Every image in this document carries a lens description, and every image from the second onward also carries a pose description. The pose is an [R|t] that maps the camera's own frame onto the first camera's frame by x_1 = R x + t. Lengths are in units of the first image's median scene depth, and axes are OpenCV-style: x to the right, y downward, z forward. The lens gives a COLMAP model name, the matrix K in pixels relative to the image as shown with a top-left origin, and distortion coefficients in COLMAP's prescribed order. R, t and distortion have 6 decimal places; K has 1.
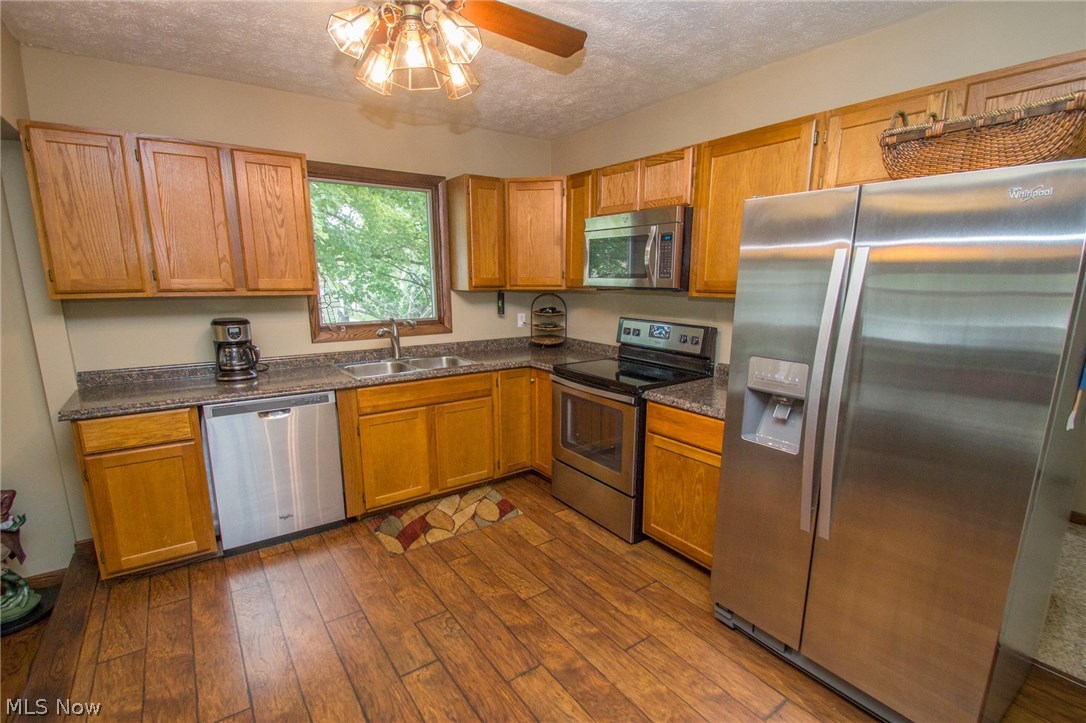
lens RADIAL K [[505.6, 0, 551.6], [0, 505.6, 382.4], [0, 0, 1]] dist [0.004847, -0.012848]
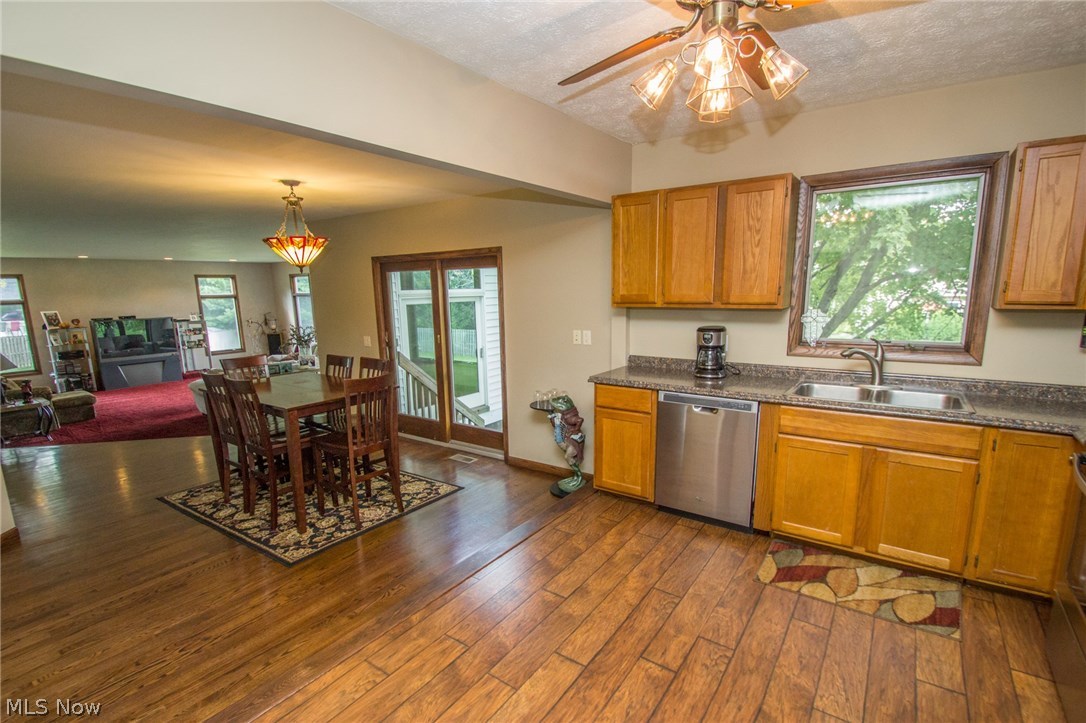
lens RADIAL K [[505.6, 0, 551.6], [0, 505.6, 382.4], [0, 0, 1]] dist [0.004847, -0.012848]
pose [[0.323702, 0.164387, -0.931769, 0.369883], [-0.180569, 0.977424, 0.109711, -0.056712], [0.928769, 0.132735, 0.346077, 0.236489]]
